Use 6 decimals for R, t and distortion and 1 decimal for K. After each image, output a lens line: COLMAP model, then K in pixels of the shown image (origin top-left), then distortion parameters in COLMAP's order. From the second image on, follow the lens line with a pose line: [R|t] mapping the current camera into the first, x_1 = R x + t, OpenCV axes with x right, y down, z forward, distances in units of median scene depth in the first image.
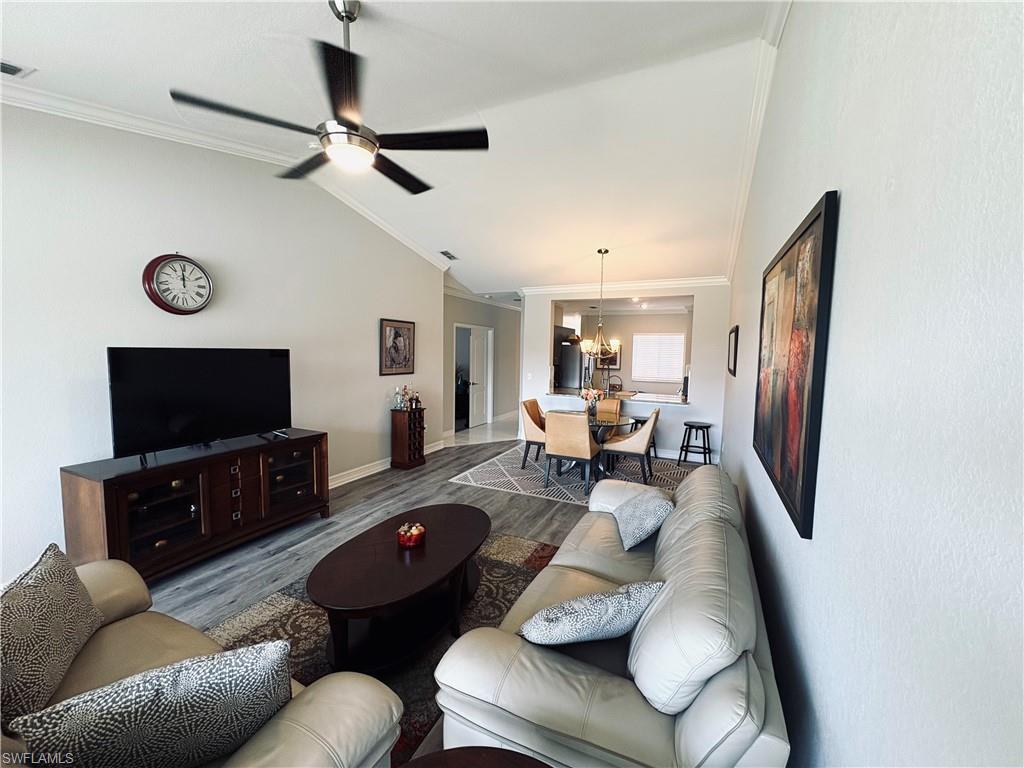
lens RADIAL K [[406.3, 0, 512.0], [0, 406.3, 384.0], [0, 0, 1]] dist [-0.000193, -0.000208]
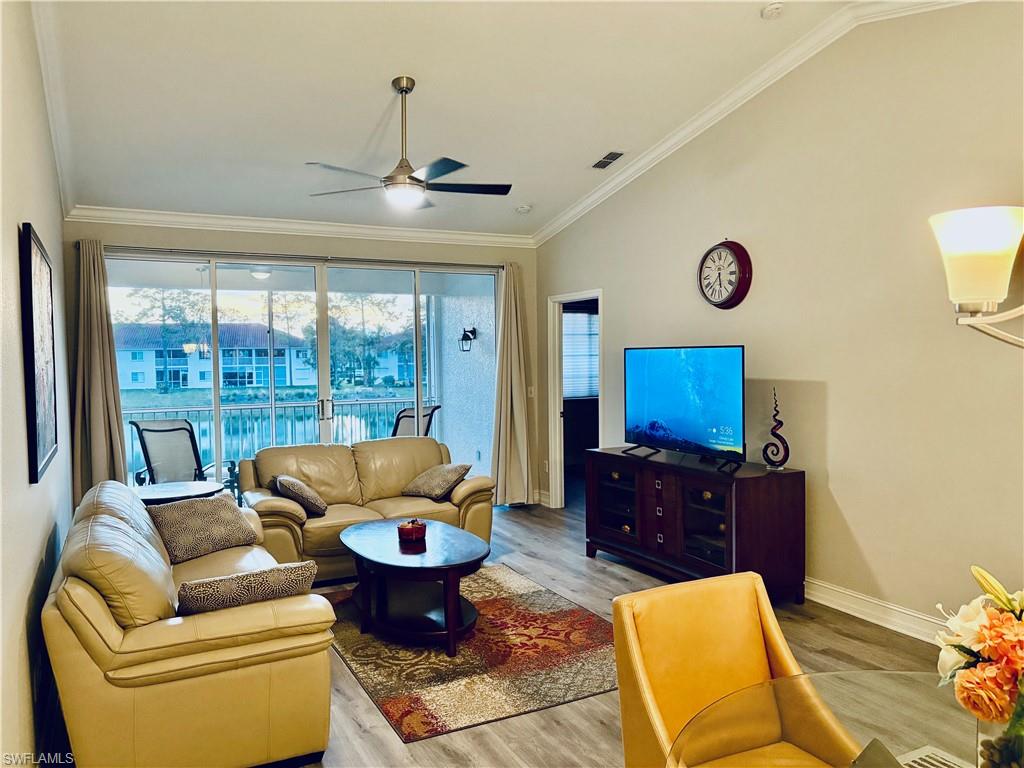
lens RADIAL K [[769.3, 0, 512.0], [0, 769.3, 384.0], [0, 0, 1]] dist [-0.001631, -0.004010]
pose [[-0.612644, 0.019465, -0.790120, 0.590942], [-0.062429, 0.995381, 0.072928, -0.076476], [0.787890, 0.094005, -0.608599, 1.253837]]
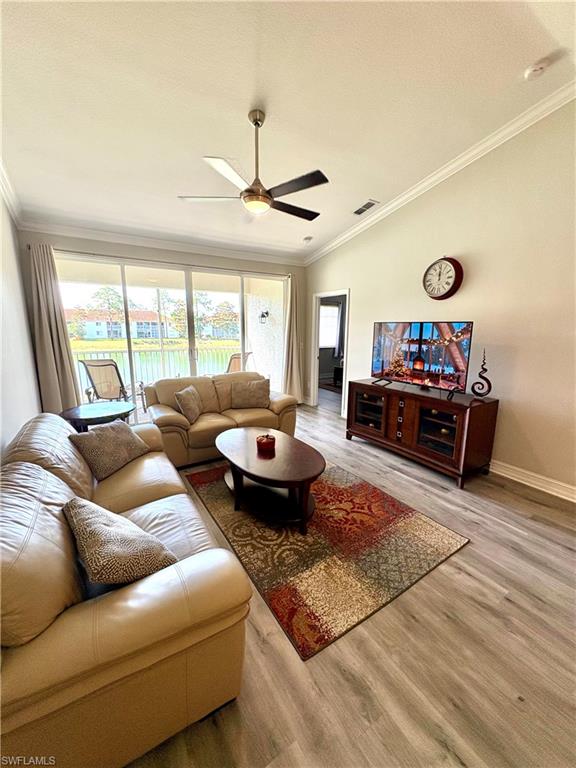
lens RADIAL K [[304.7, 0, 288.0], [0, 304.7, 384.0], [0, 0, 1]] dist [-0.000193, -0.000208]
pose [[-0.535668, 0.135406, -0.833502, 0.337867], [-0.083226, 0.973788, 0.211683, -0.046254], [0.840317, 0.182761, -0.510358, 0.872599]]
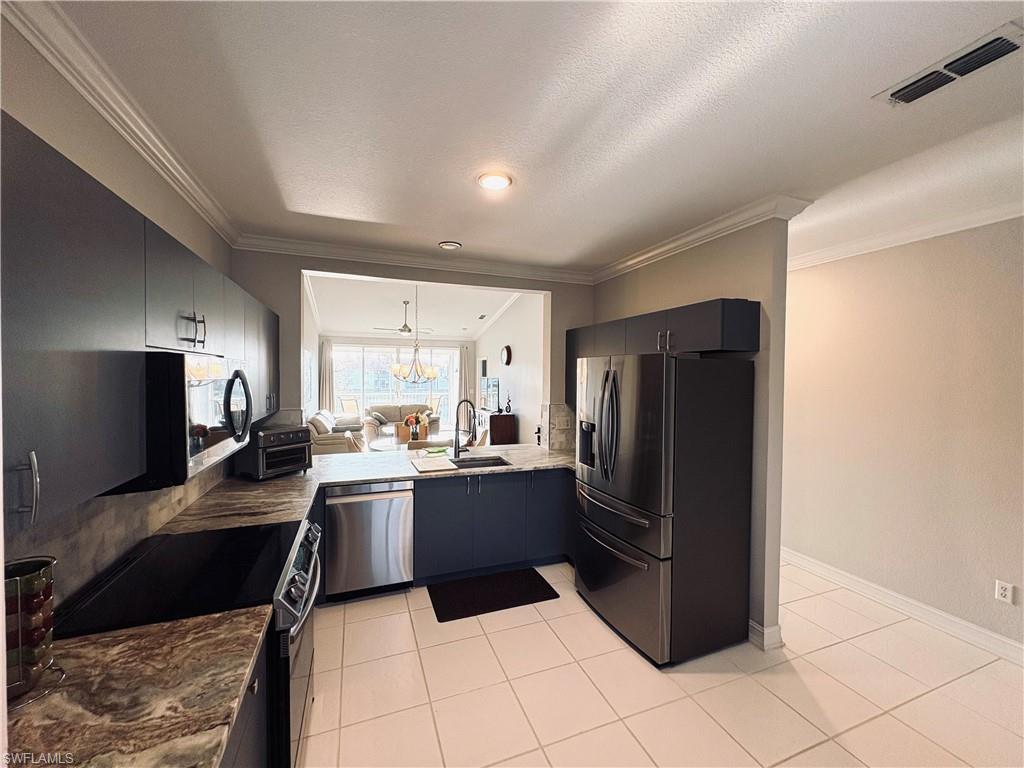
lens RADIAL K [[406.3, 0, 512.0], [0, 406.3, 384.0], [0, 0, 1]] dist [-0.000193, -0.000208]
pose [[-0.696977, -0.009379, -0.717032, 0.934143], [-0.078527, 0.994899, 0.063317, -0.176764], [0.712781, 0.100437, -0.694158, 2.329122]]
